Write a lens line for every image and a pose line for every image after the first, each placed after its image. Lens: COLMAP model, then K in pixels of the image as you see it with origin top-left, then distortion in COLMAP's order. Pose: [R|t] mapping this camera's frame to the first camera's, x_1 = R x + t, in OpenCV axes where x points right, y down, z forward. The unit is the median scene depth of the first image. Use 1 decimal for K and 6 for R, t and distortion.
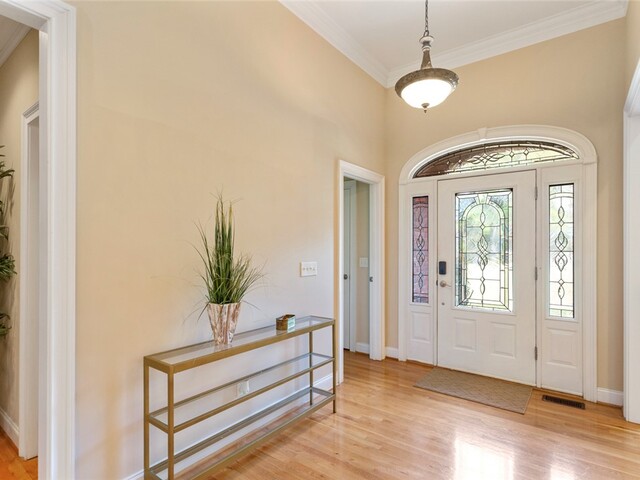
lens RADIAL K [[344.5, 0, 319.8], [0, 344.5, 241.4], [0, 0, 1]] dist [-0.008740, 0.004065]
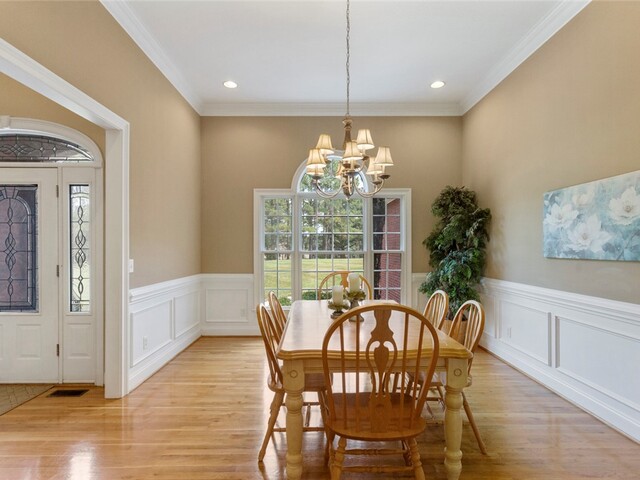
lens RADIAL K [[344.5, 0, 321.2], [0, 344.5, 244.1], [0, 0, 1]] dist [-0.008740, 0.004065]
pose [[0.792556, -0.002508, 0.609794, 0.646516], [-0.005638, 0.999919, 0.011441, -0.001847], [-0.609773, -0.012506, 0.792477, -0.273524]]
